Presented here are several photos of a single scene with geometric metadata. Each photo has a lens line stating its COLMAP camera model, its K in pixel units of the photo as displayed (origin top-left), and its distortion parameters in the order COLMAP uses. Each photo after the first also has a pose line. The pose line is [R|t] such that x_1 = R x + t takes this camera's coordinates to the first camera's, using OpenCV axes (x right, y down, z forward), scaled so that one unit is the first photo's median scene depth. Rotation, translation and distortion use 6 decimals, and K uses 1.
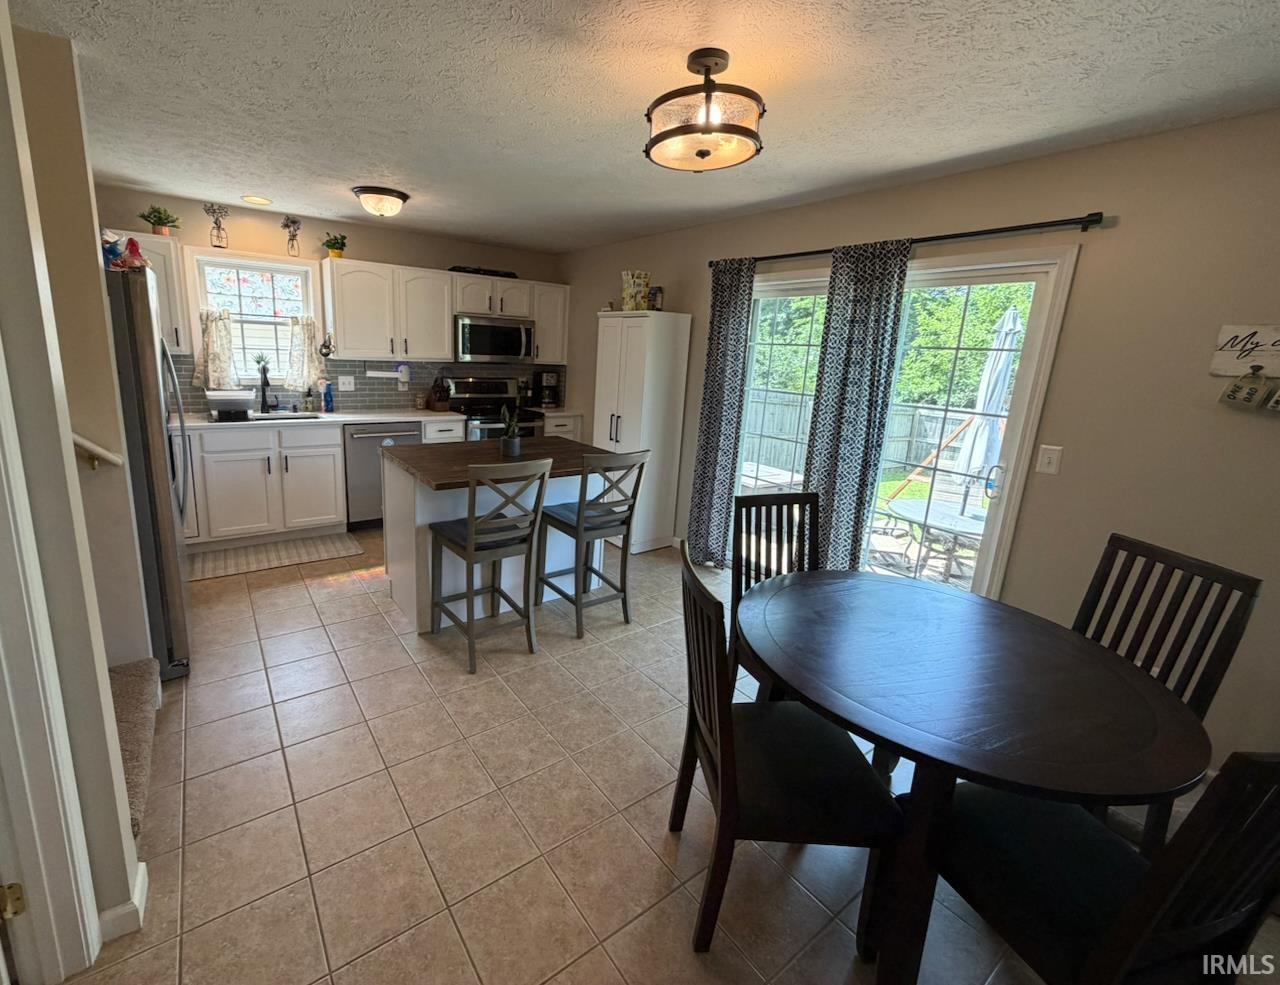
lens RADIAL K [[552.4, 0, 578.3], [0, 552.4, 465.6], [0, 0, 1]] dist [0.018977, 0.000069]
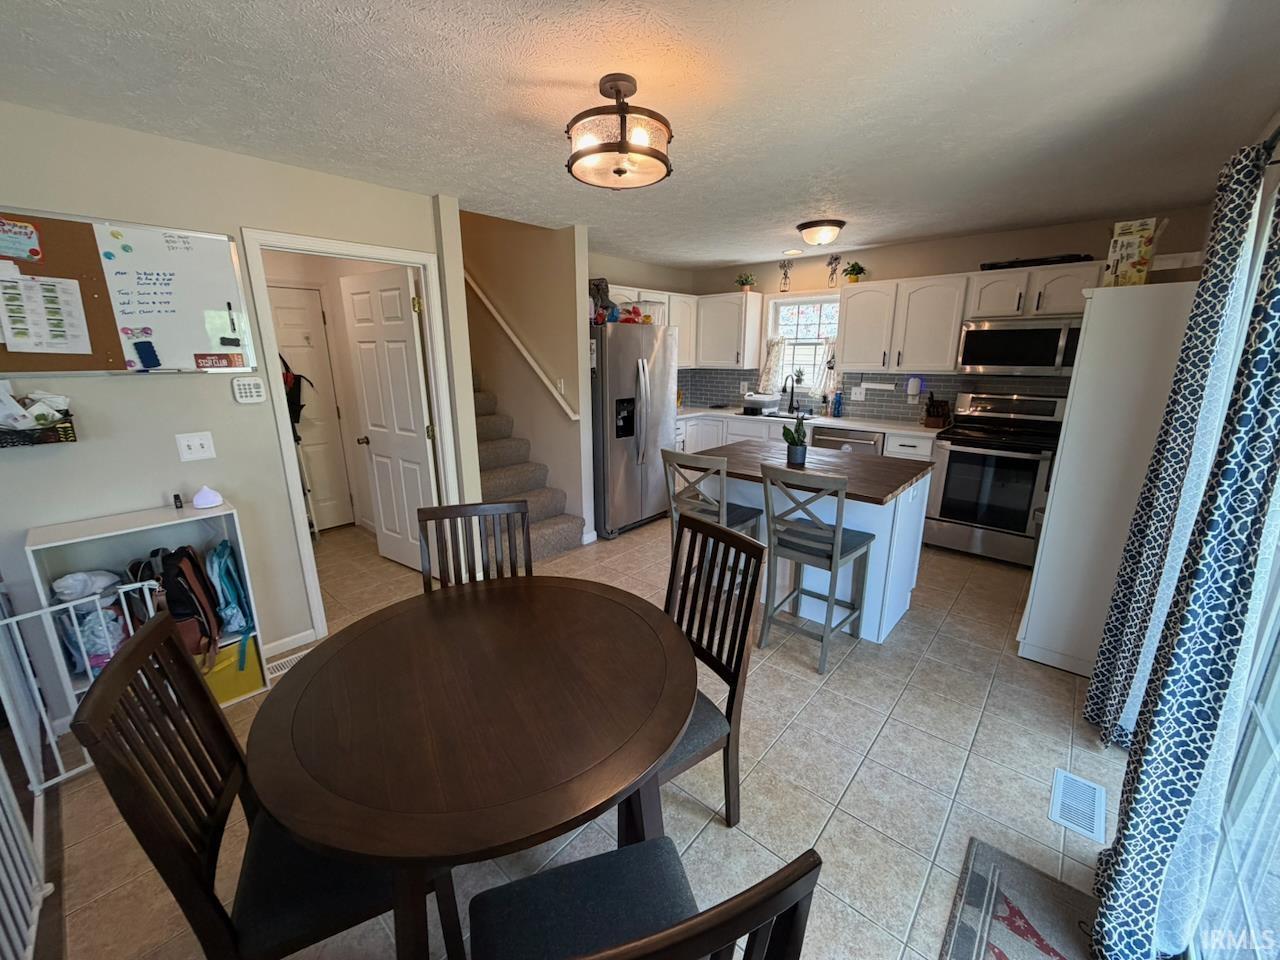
lens RADIAL K [[513.4, 0, 636.6], [0, 513.4, 481.4], [0, 0, 1]] dist [0.009752, -0.000074]
pose [[0.242517, 0.197145, -0.949905, 0.533513], [-0.188651, 0.970028, 0.153157, -0.055420], [0.951628, 0.142057, 0.272439, 0.342707]]
